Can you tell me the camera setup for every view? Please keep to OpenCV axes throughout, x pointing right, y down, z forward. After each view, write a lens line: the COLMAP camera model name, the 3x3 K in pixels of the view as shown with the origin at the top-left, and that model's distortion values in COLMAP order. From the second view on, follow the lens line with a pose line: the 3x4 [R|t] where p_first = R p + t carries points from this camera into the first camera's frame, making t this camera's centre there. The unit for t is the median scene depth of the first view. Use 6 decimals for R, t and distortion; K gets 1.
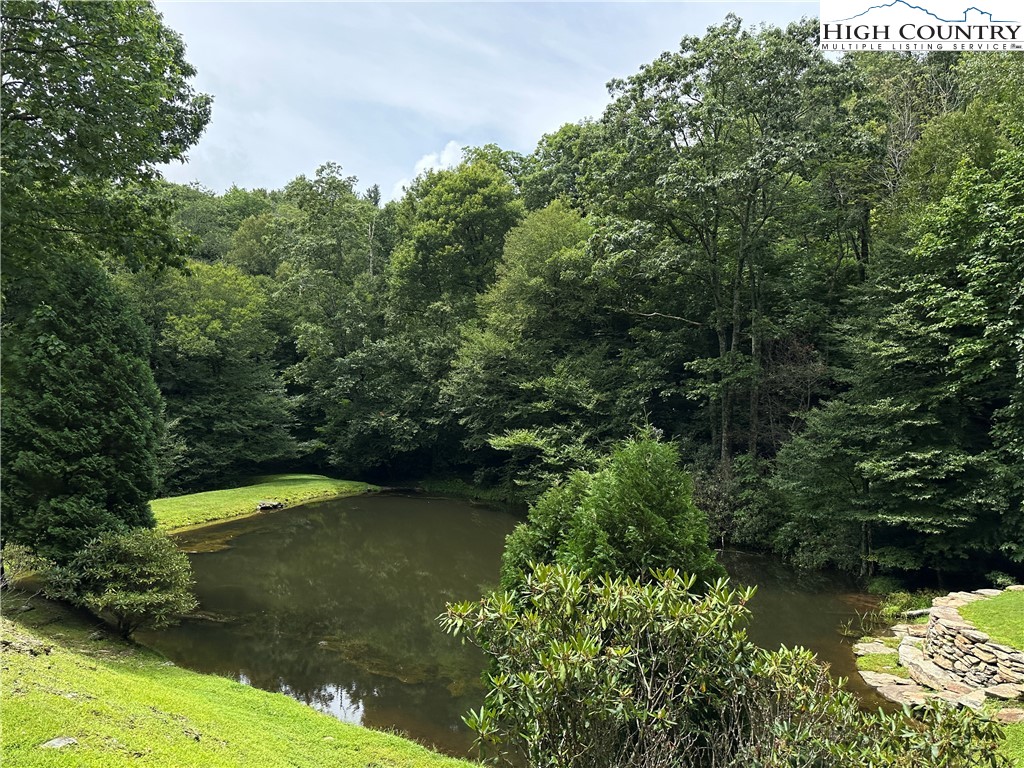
lens RADIAL K [[724.2, 0, 511.3], [0, 724.2, 386.6], [0, 0, 1]] dist [0.089371, -0.020279]
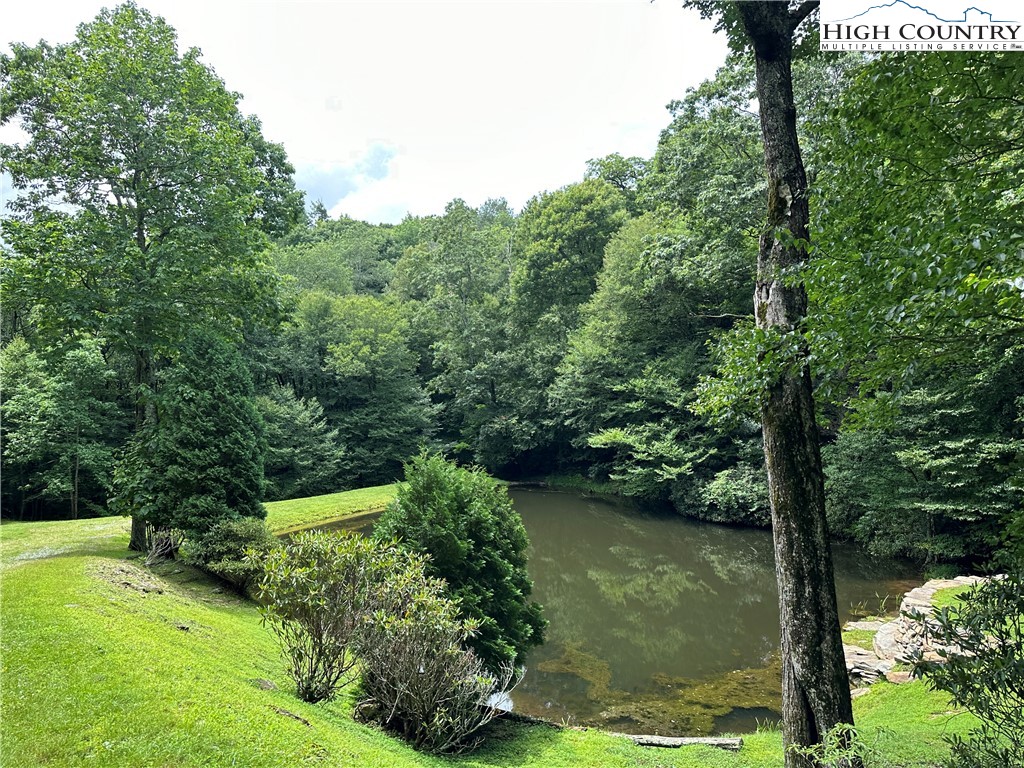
lens RADIAL K [[724.2, 0, 514.2], [0, 724.2, 383.9], [0, 0, 1]] dist [0.089371, -0.020279]
pose [[0.962982, -0.054222, -0.264058, 0.156279], [0.055745, 0.998444, -0.001731, -0.013657], [0.263740, -0.013053, 0.964505, -0.090032]]
